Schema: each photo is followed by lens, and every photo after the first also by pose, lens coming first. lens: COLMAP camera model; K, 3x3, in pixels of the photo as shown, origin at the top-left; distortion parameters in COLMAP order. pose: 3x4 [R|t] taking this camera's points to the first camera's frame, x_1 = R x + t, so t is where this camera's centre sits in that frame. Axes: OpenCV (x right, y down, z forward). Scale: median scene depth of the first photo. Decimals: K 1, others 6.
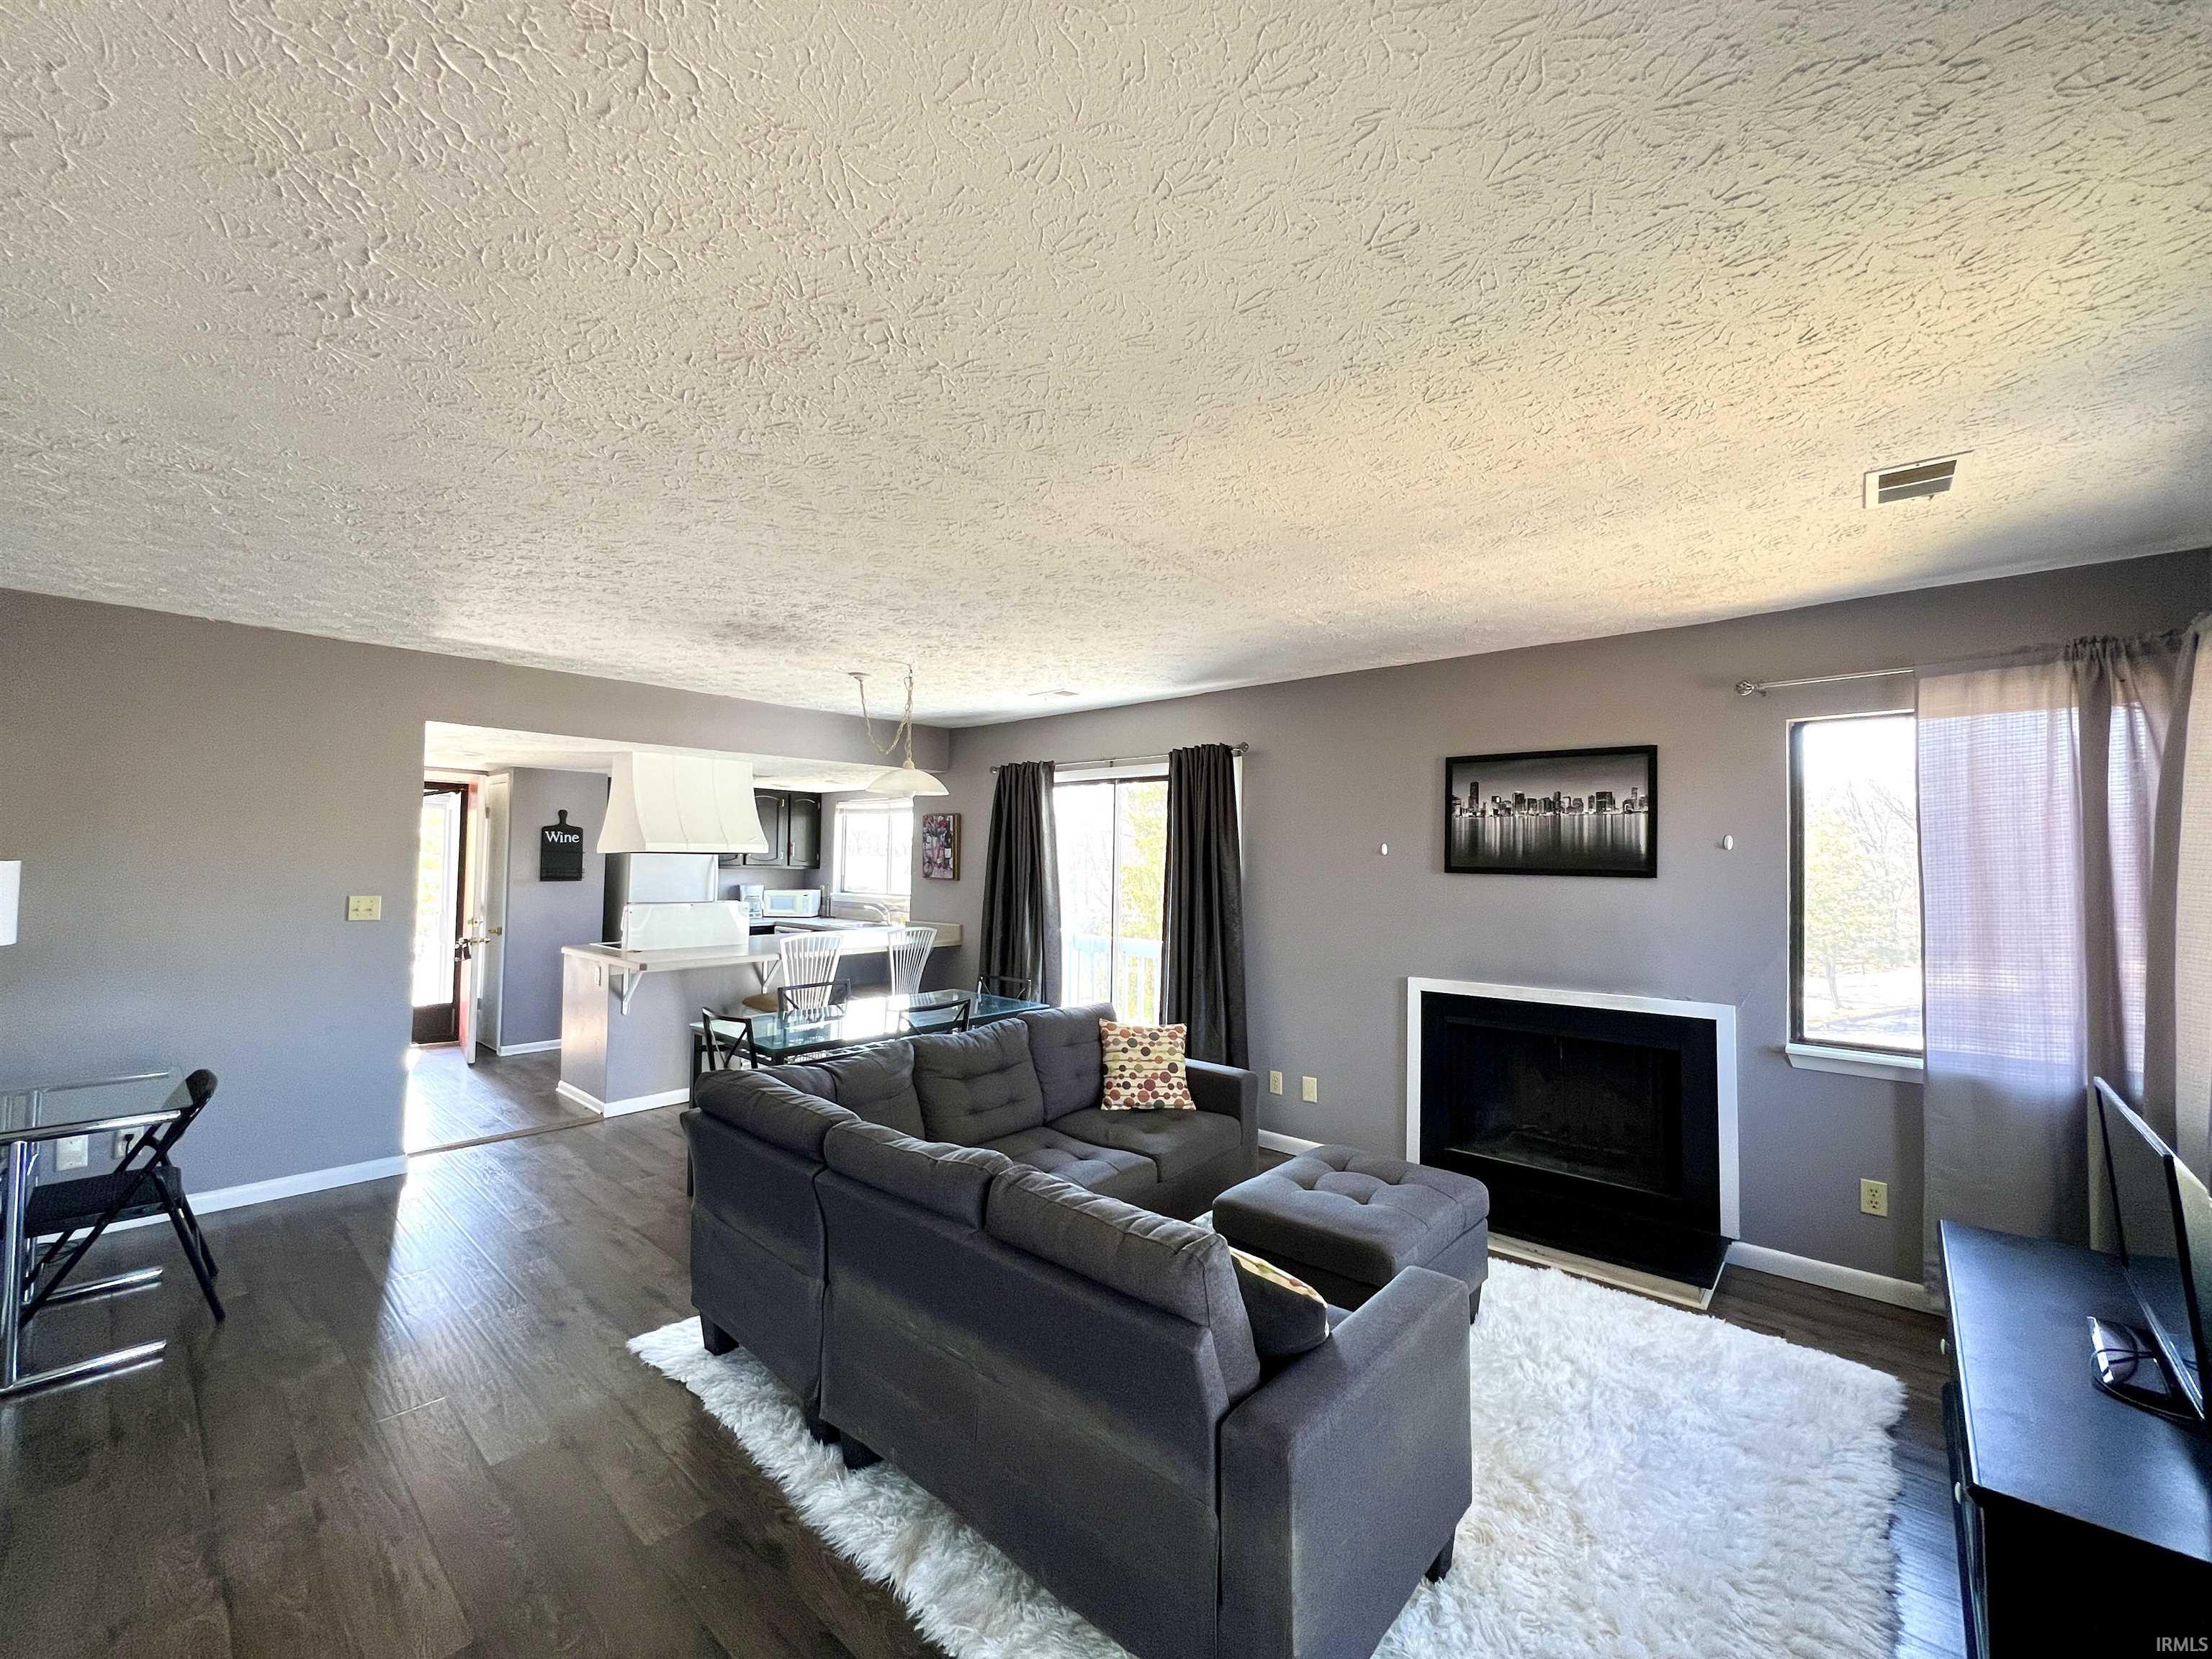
lens RADIAL K [[887.0, 0, 1094.6], [0, 887.0, 830.7], [0, 0, 1]] dist [-0.000494, 0.000486]
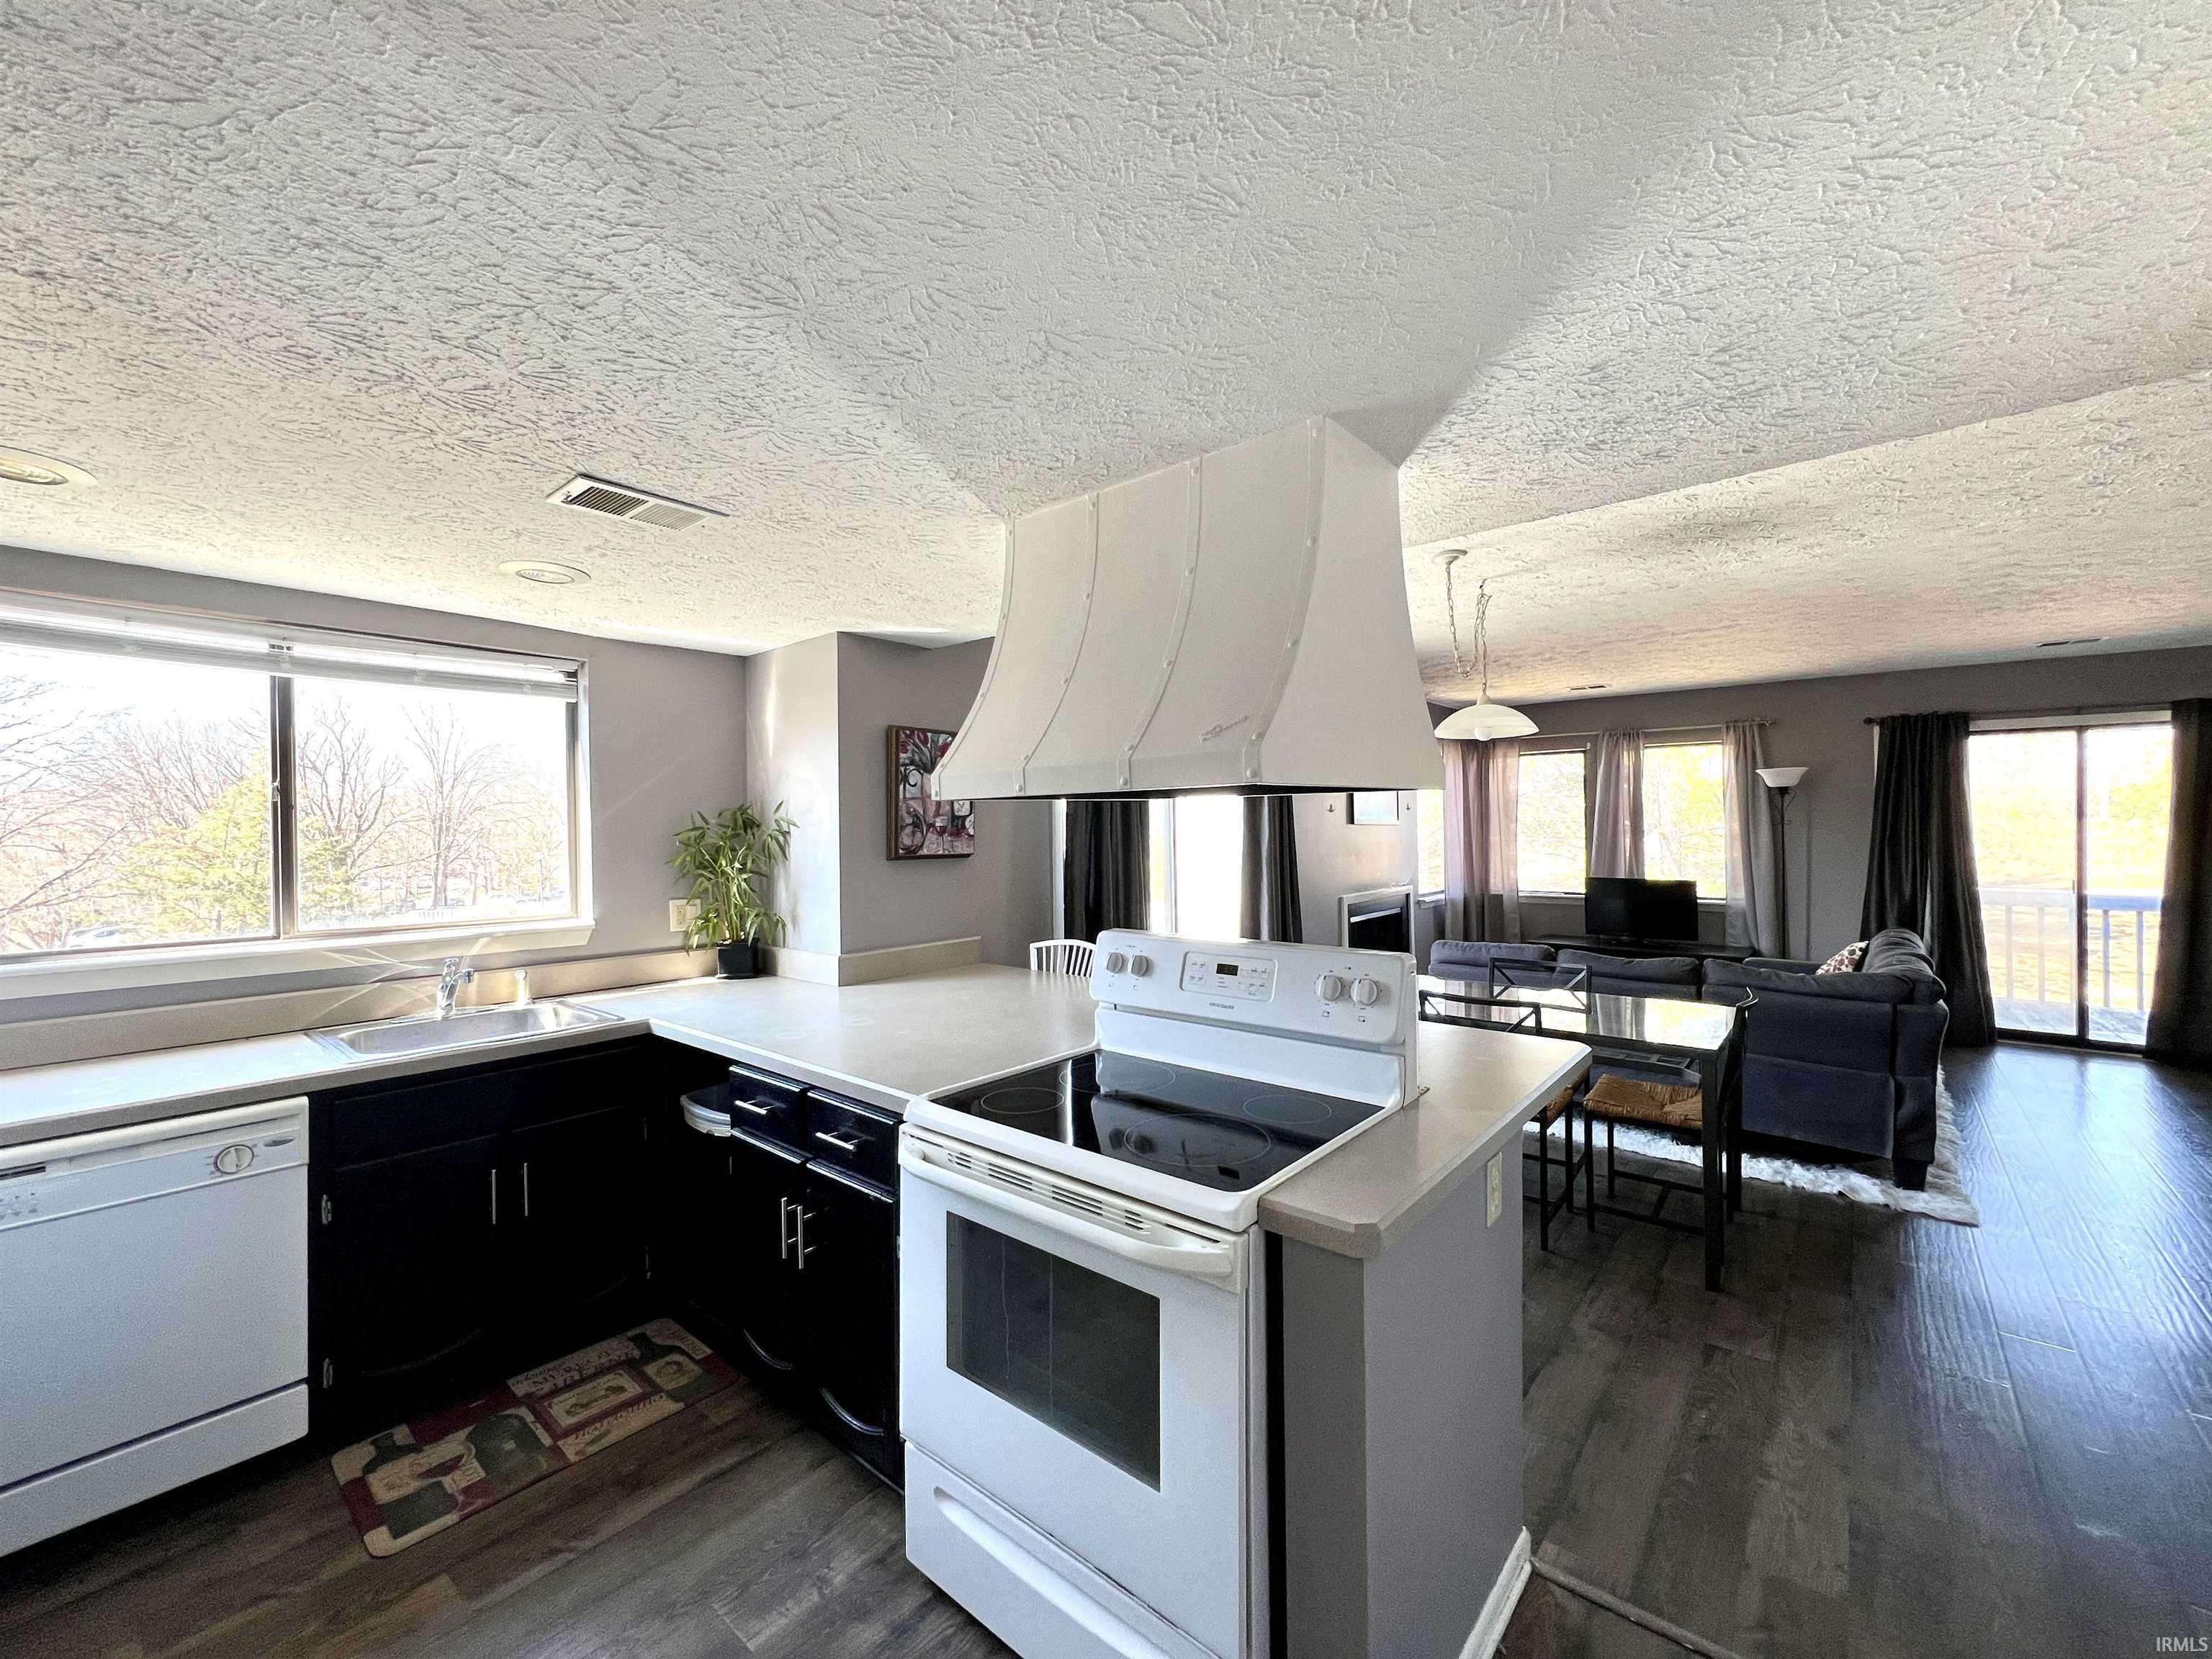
lens RADIAL K [[887.0, 0, 1100.7], [0, 887.0, 834.4], [0, 0, 1]] dist [-0.000494, 0.000486]
pose [[-0.032491, -0.018196, 0.999306, -1.101664], [-0.030832, 0.999377, 0.017195, 0.054740], [-0.998996, -0.030252, -0.033031, 1.480659]]
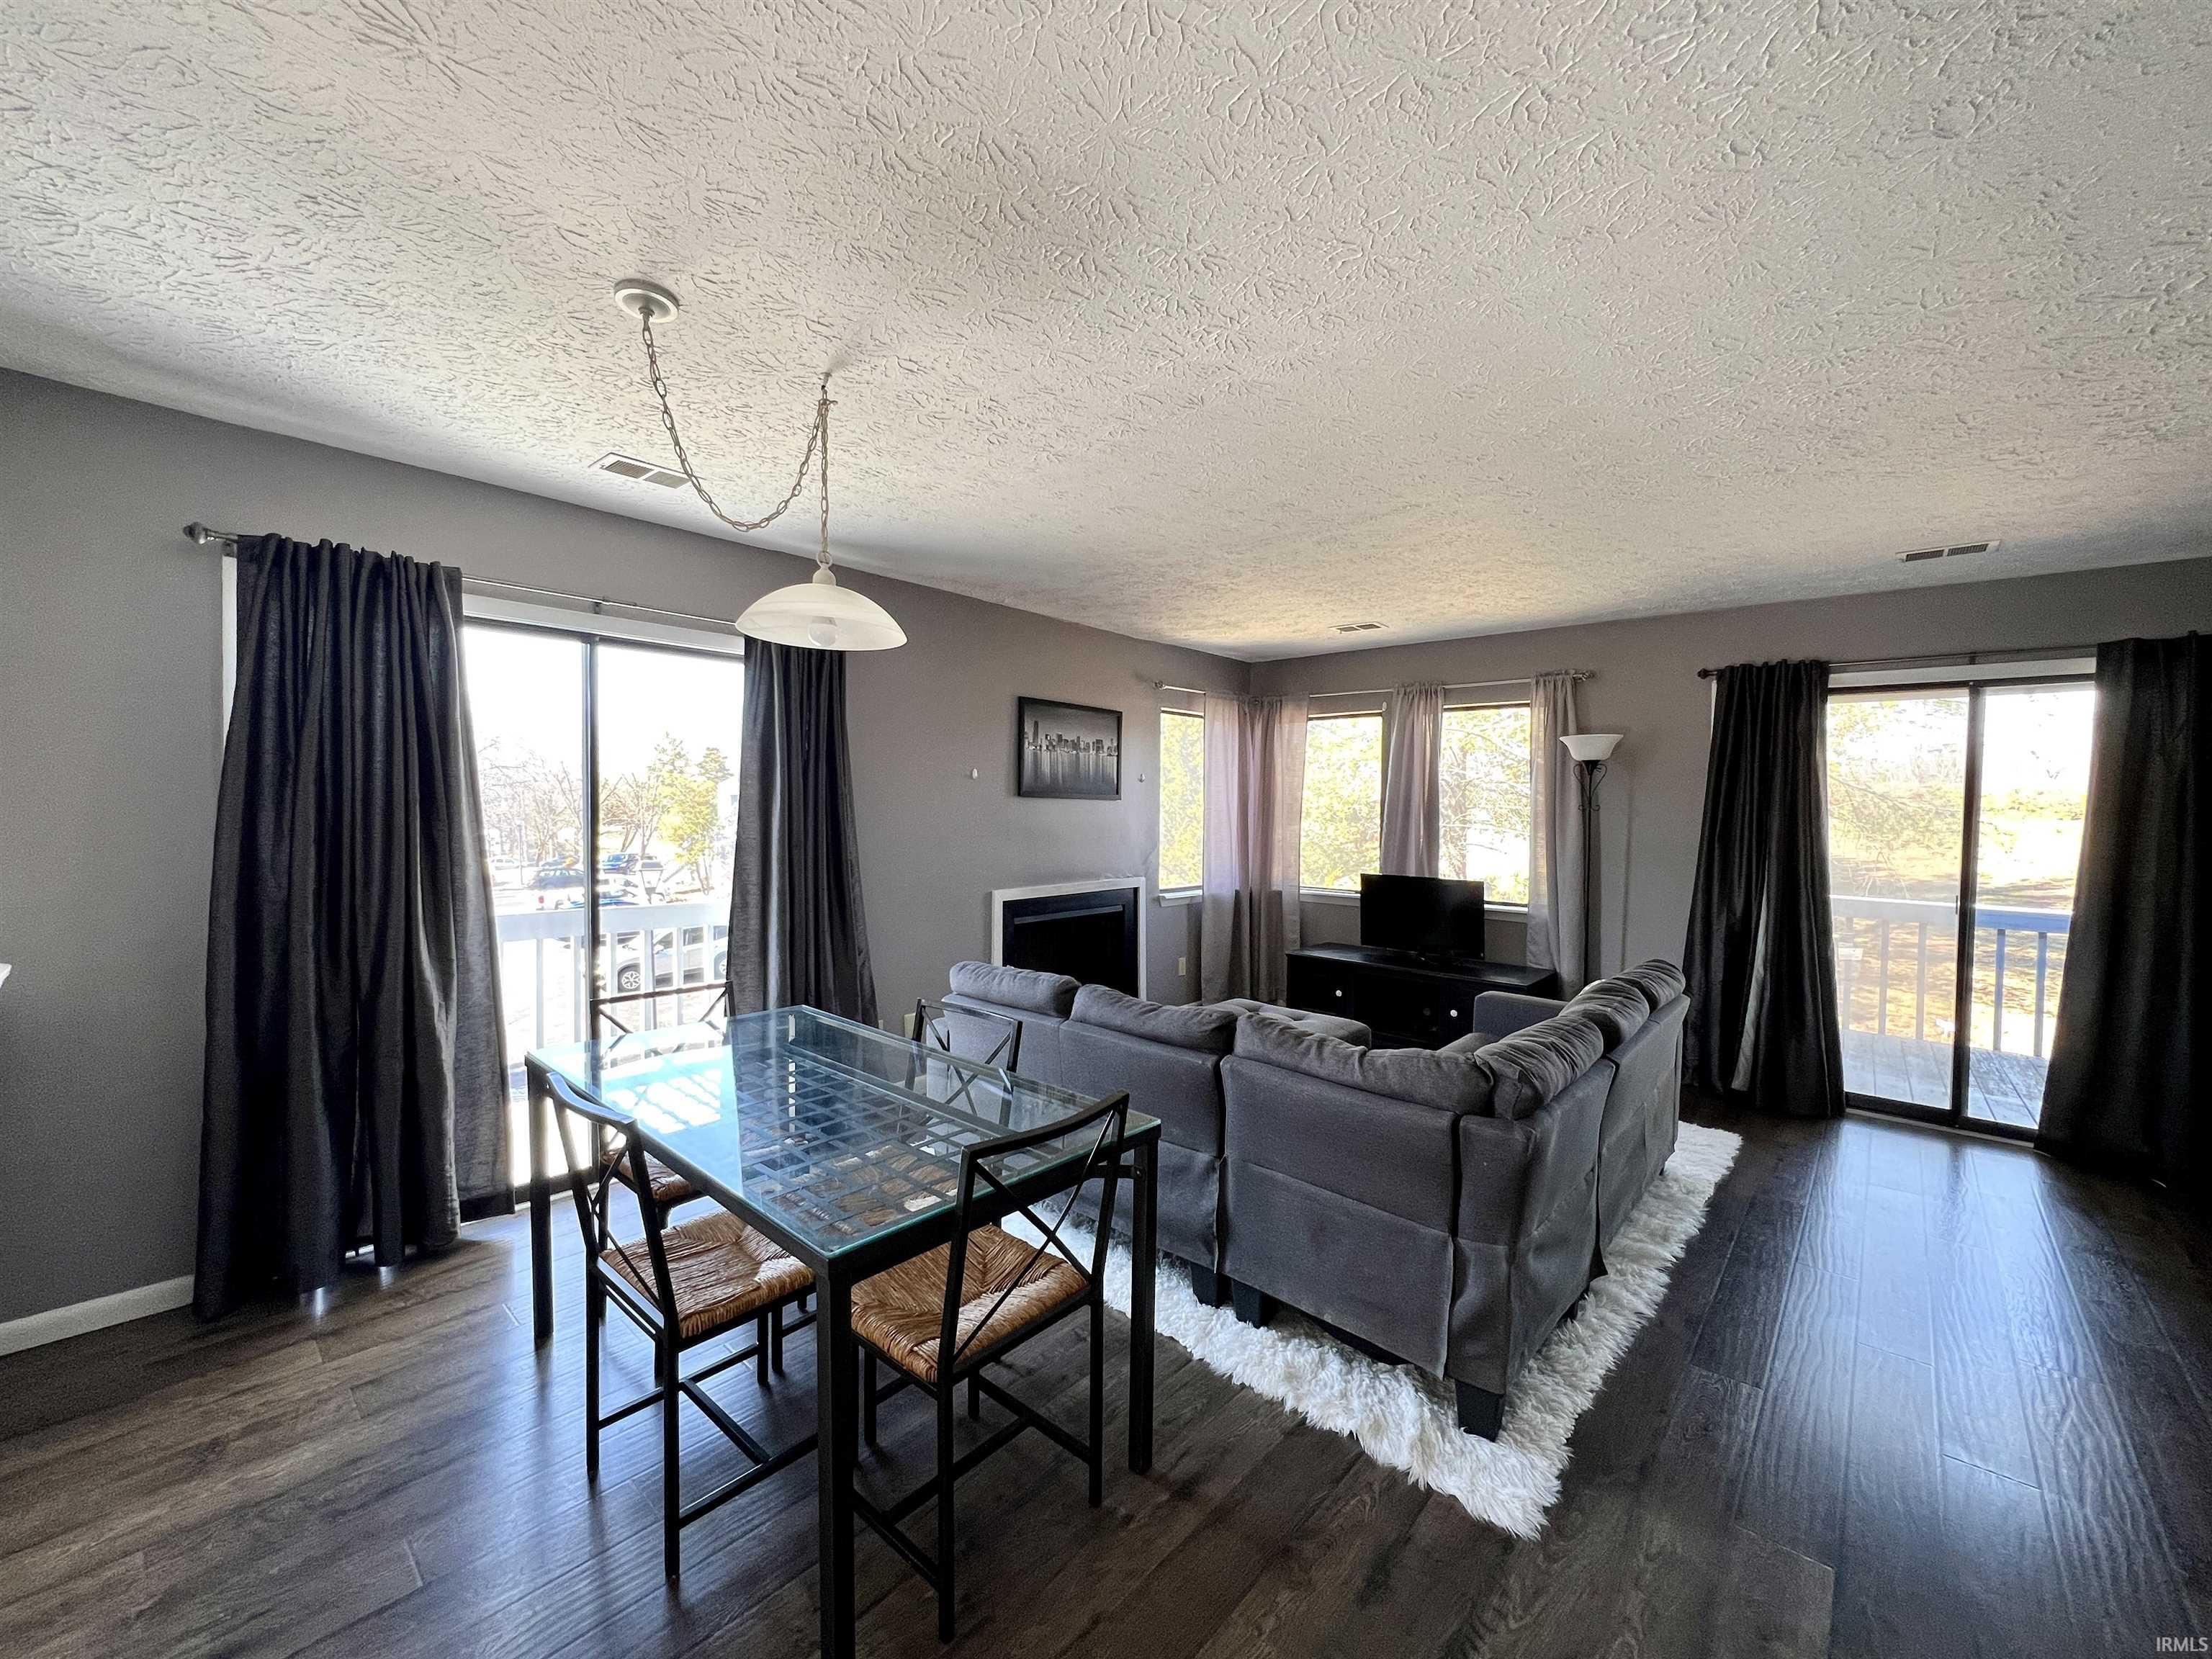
lens RADIAL K [[887.0, 0, 1100.0], [0, 887.0, 823.8], [0, 0, 1]] dist [-0.000494, 0.000486]
pose [[-0.001290, -0.032466, 0.999472, -0.767512], [-0.050289, 0.998210, 0.032360, 0.040531], [-0.998734, -0.050221, -0.002920, 0.896101]]
